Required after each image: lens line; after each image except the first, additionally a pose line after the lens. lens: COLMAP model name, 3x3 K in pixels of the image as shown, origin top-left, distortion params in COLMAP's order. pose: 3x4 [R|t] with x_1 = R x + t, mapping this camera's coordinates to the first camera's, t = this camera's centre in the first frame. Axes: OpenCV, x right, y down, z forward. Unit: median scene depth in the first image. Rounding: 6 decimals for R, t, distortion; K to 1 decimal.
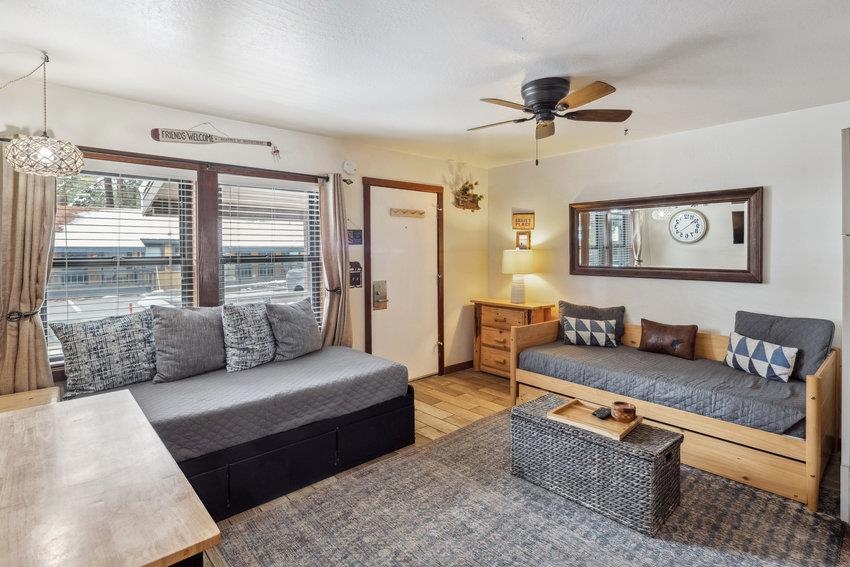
lens RADIAL K [[429.5, 0, 422.5], [0, 429.5, 253.5], [0, 0, 1]] dist [0.002442, 0.000031]
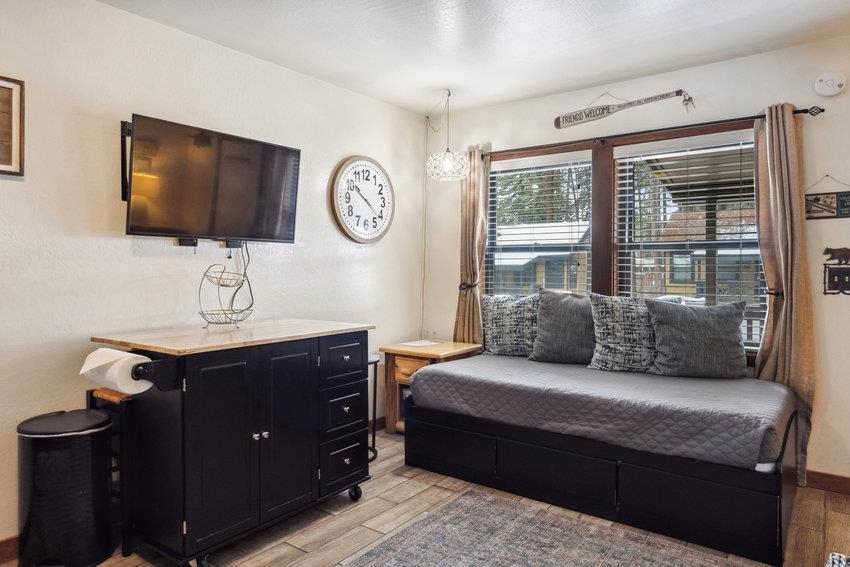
lens RADIAL K [[556.4, 0, 422.7], [0, 556.4, 267.2], [0, 0, 1]] dist [0.000711, -0.000174]
pose [[0.189765, 0.007771, -0.981799, 0.620762], [-0.010127, 0.999931, 0.005957, 0.061611], [0.981777, 0.008812, 0.189831, 0.436637]]
